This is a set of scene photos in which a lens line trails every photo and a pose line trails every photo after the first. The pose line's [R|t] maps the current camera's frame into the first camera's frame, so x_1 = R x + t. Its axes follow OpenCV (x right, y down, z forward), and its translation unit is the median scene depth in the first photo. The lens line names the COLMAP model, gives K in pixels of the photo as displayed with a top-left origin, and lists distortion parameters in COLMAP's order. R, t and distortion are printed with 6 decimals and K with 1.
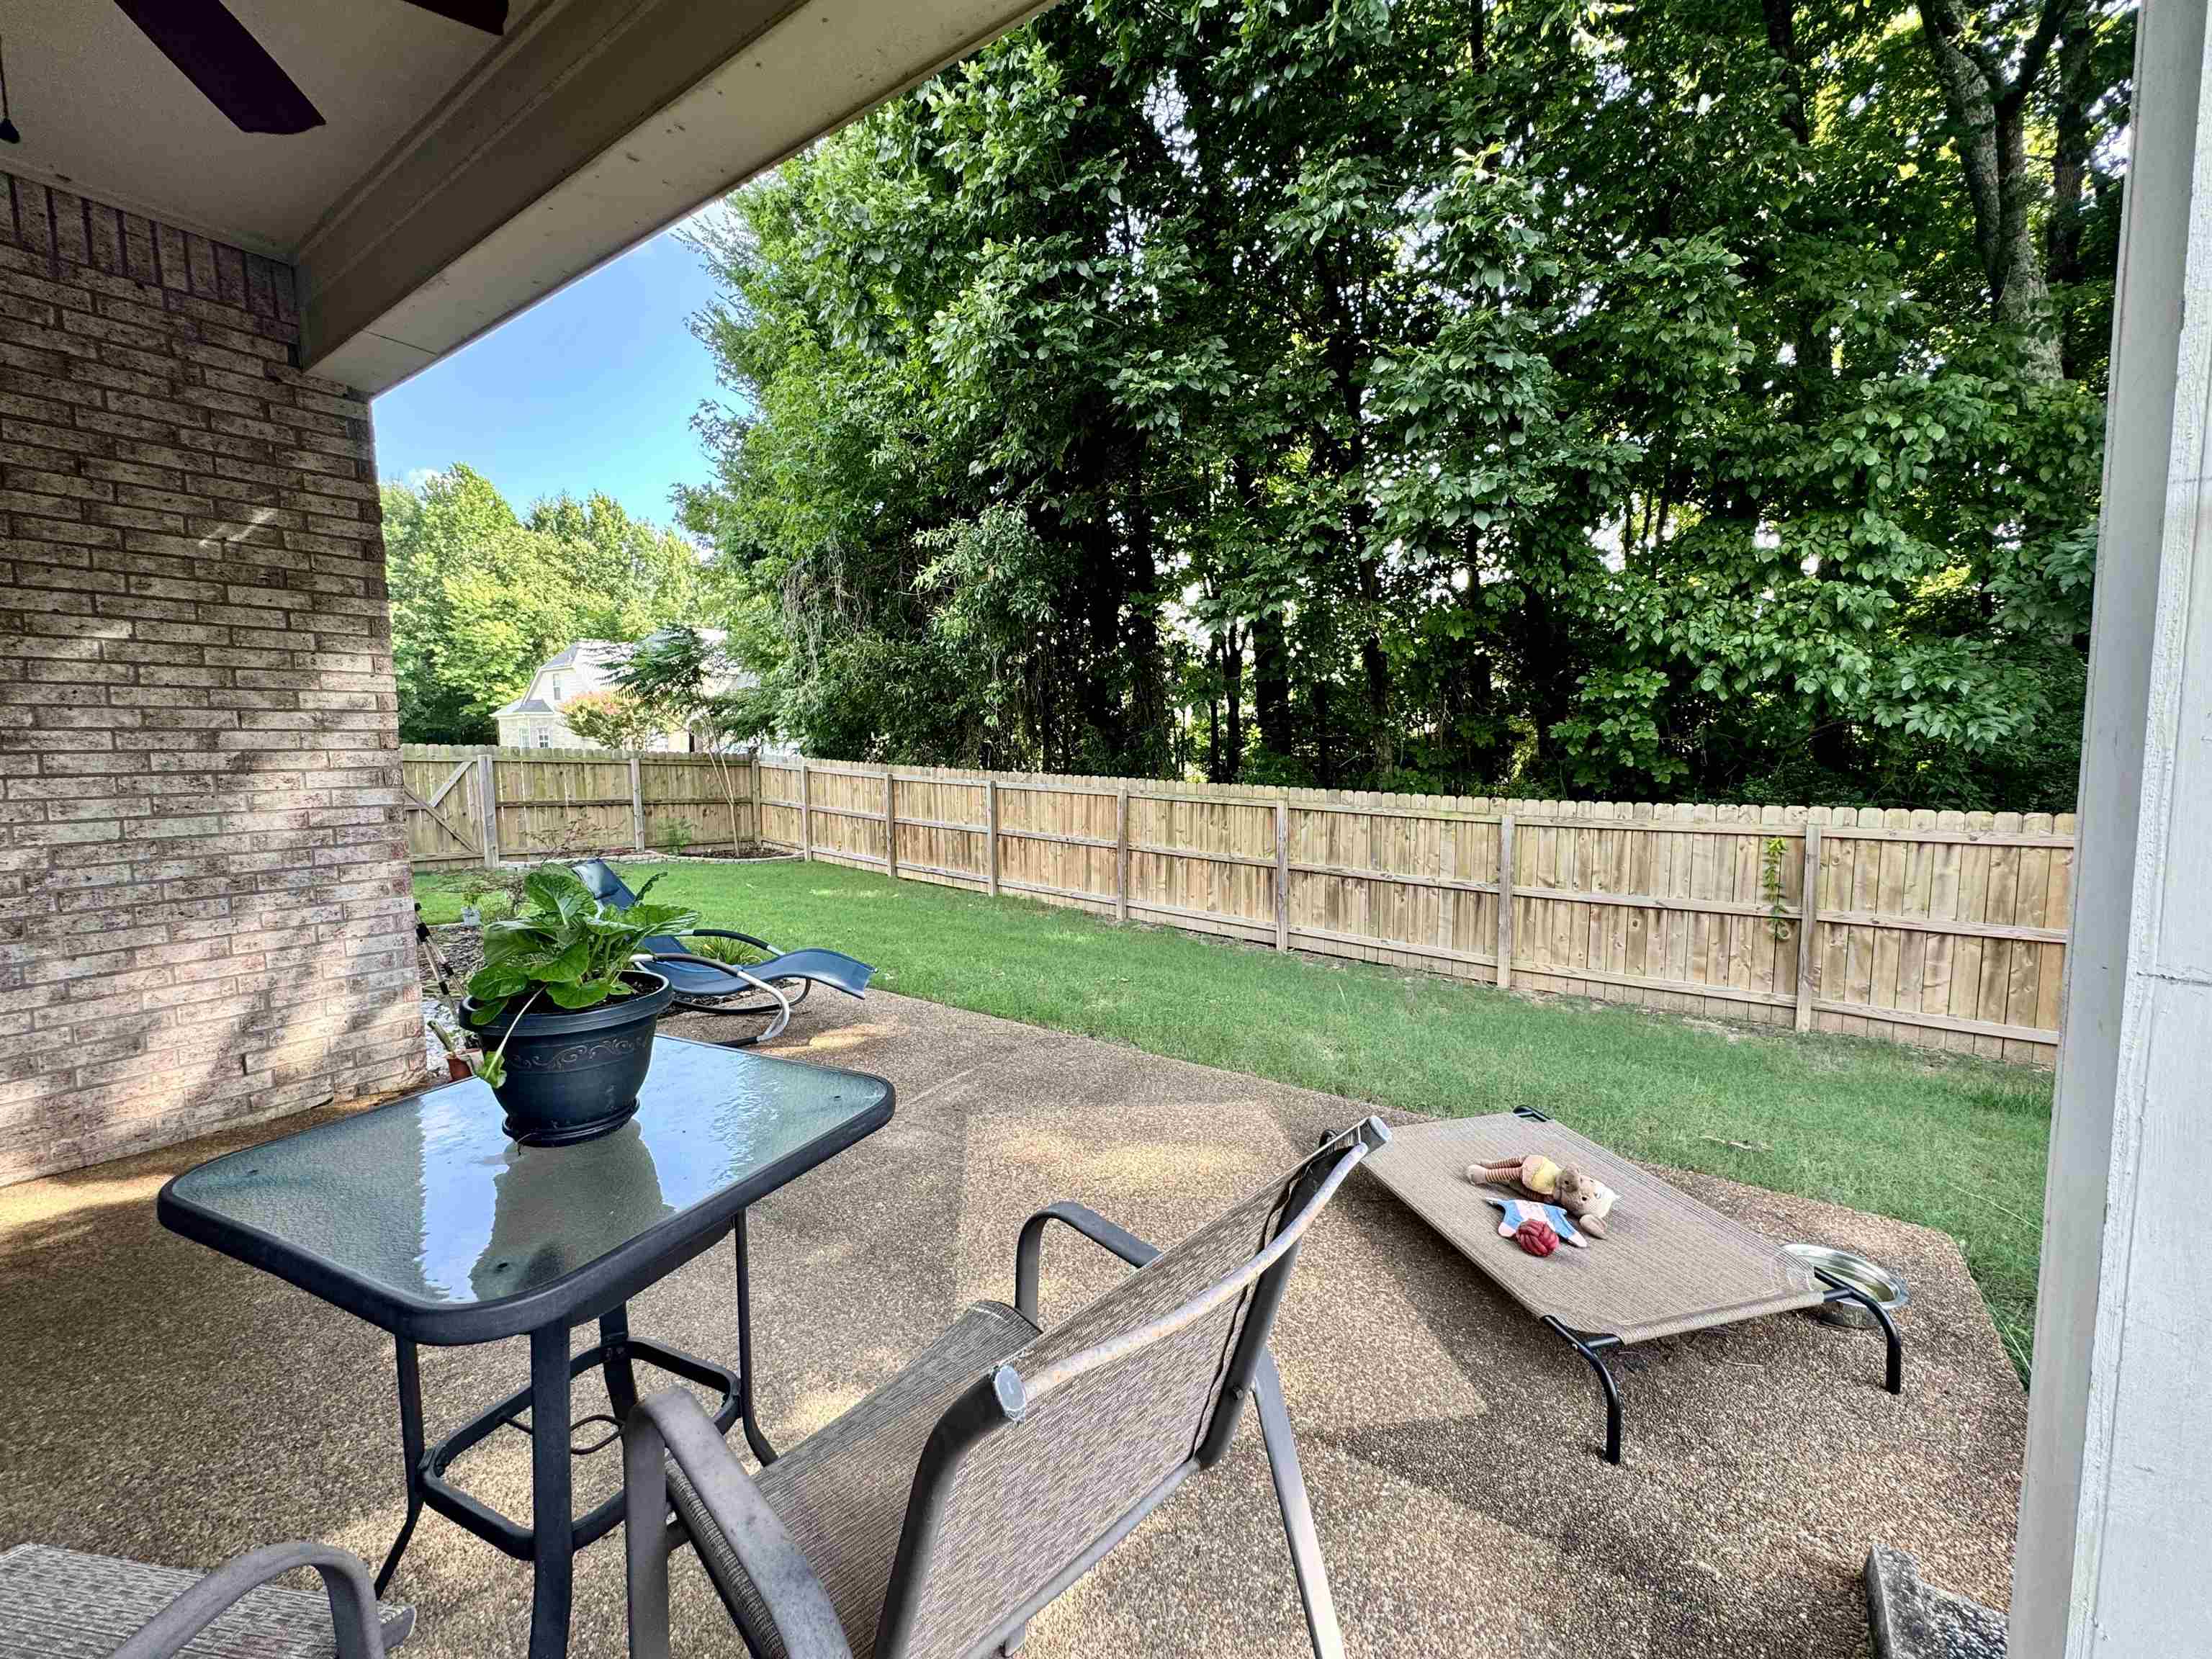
lens RADIAL K [[883.5, 0, 1107.7], [0, 883.5, 824.9], [0, 0, 1]] dist [-0.001221, -0.000053]
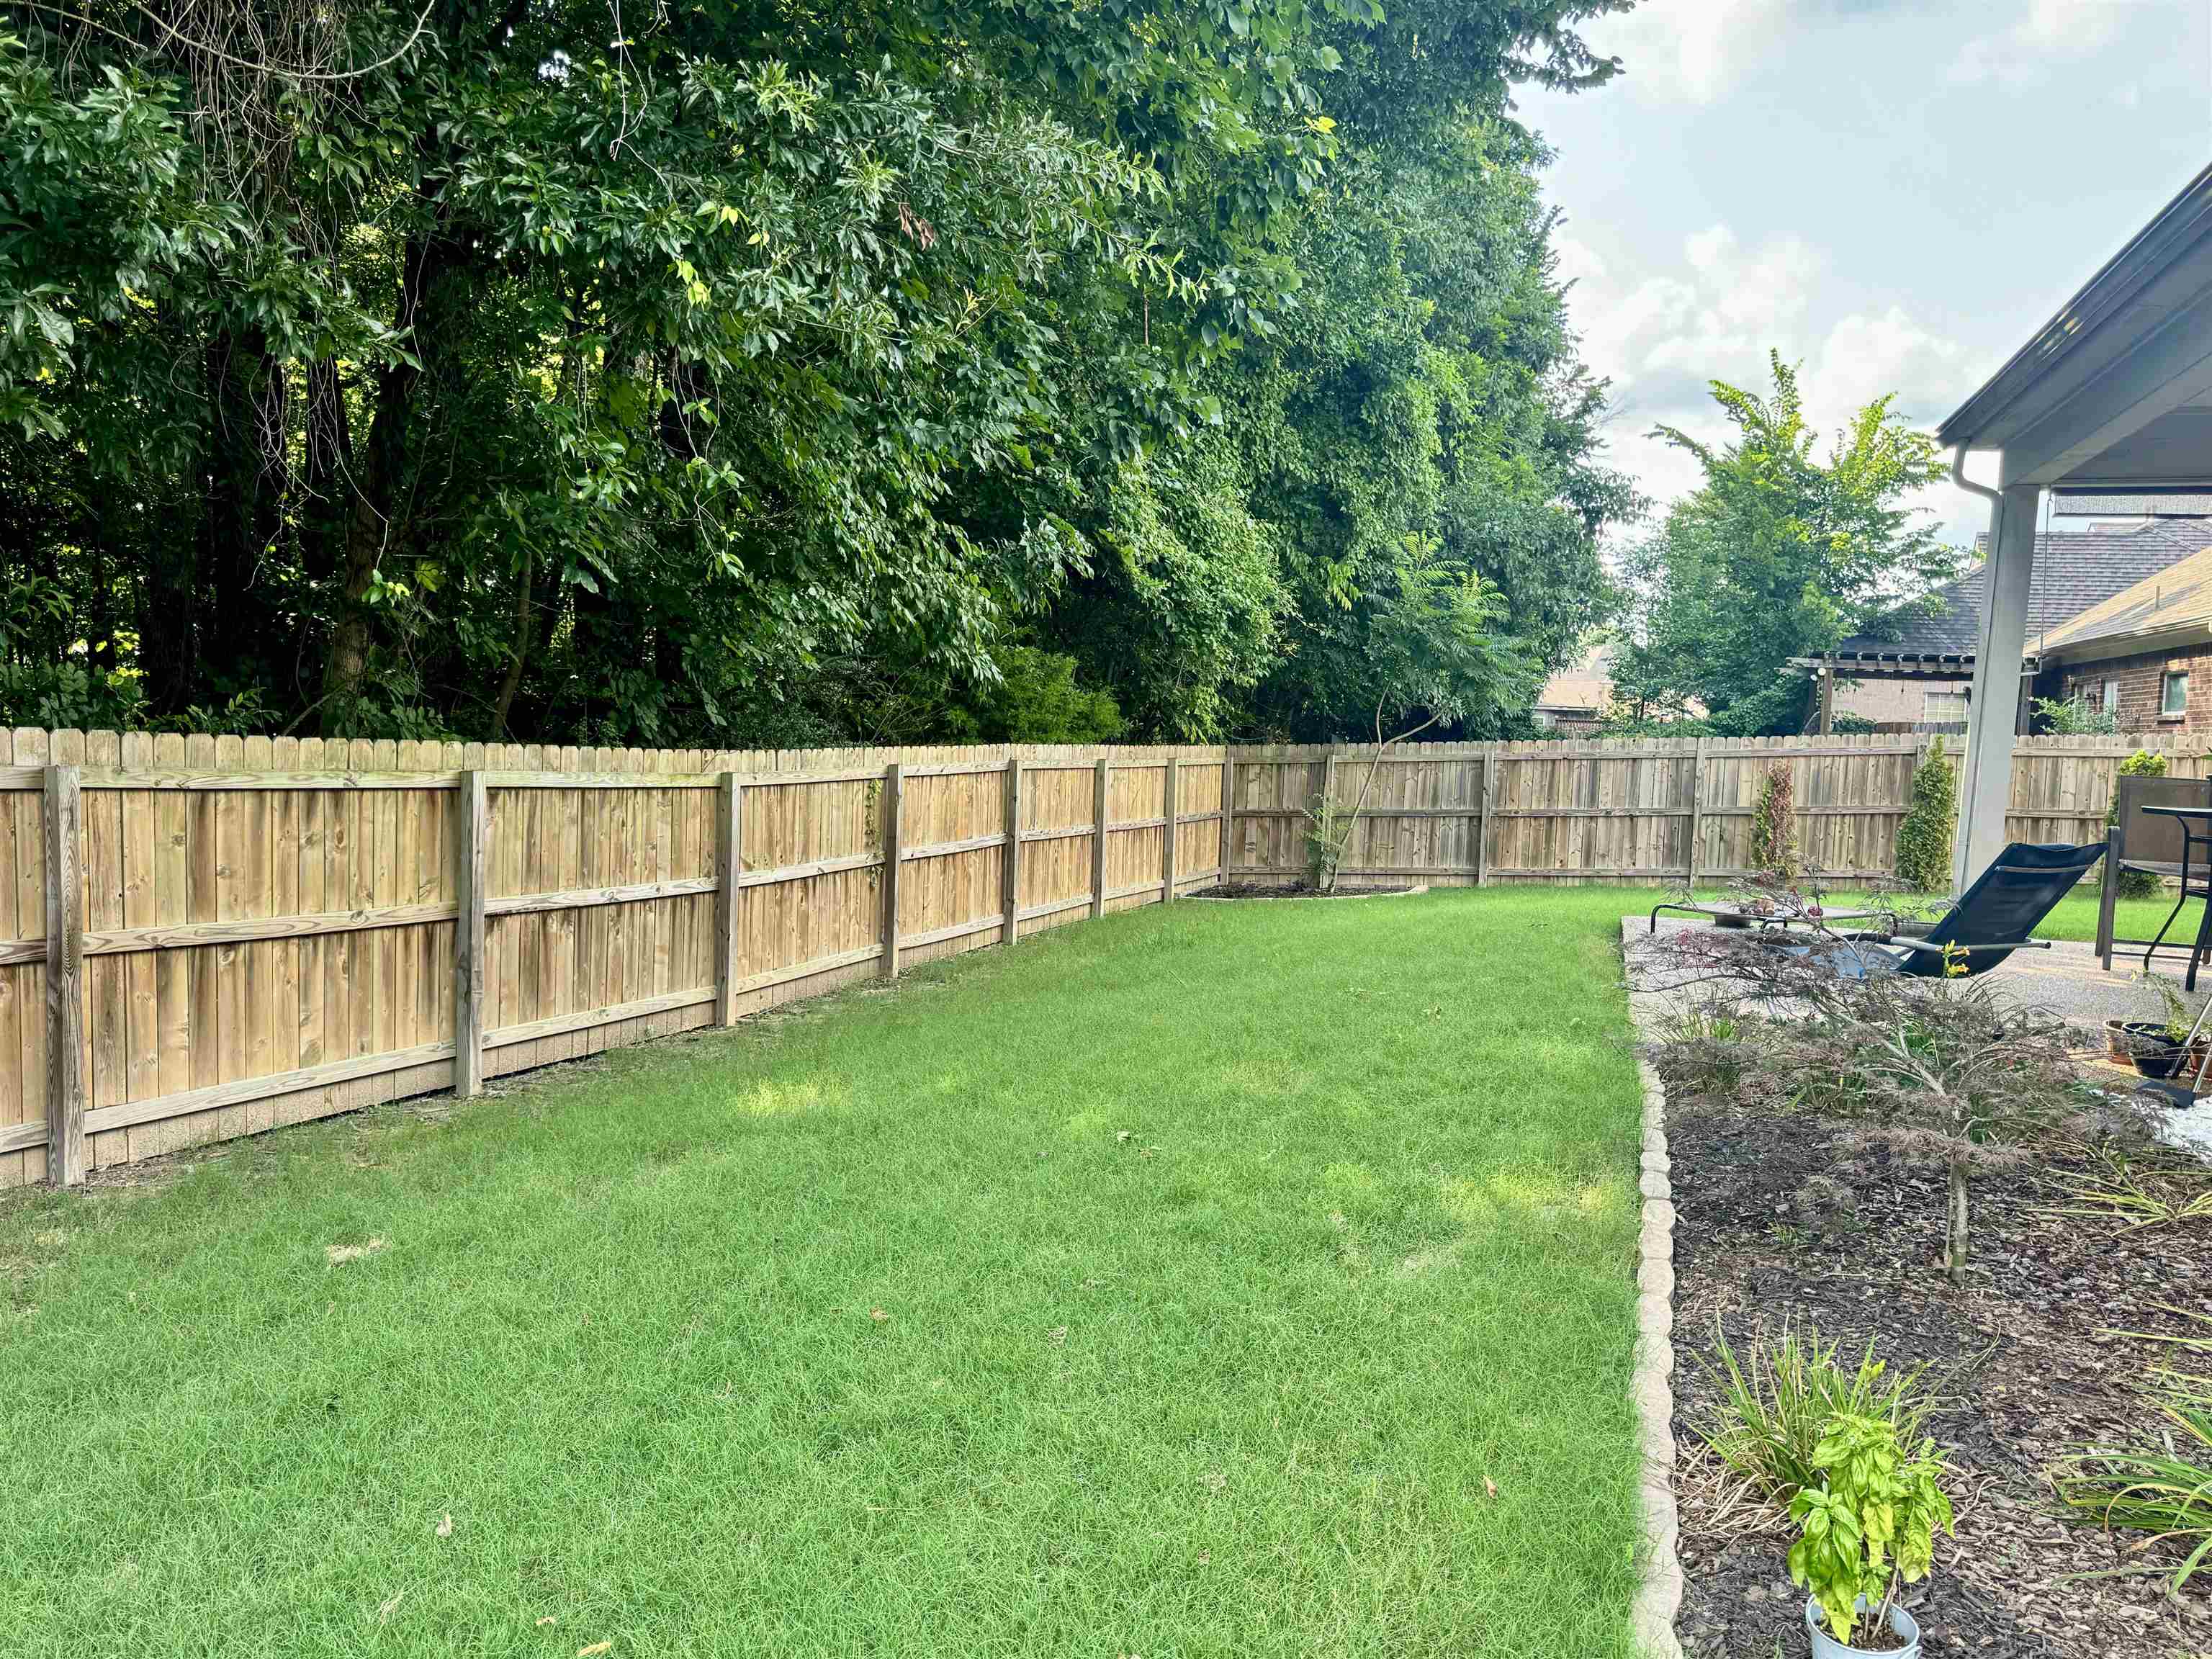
lens RADIAL K [[1736.4, 0, 1106.7], [0, 1736.4, 835.8], [0, 0, 1]] dist [0.003183, 0.000846]
pose [[-0.303349, -0.096776, 0.947953, -0.714062], [0.017013, 0.994121, 0.106934, -0.079901], [-0.952728, 0.048565, -0.299919, 0.898462]]
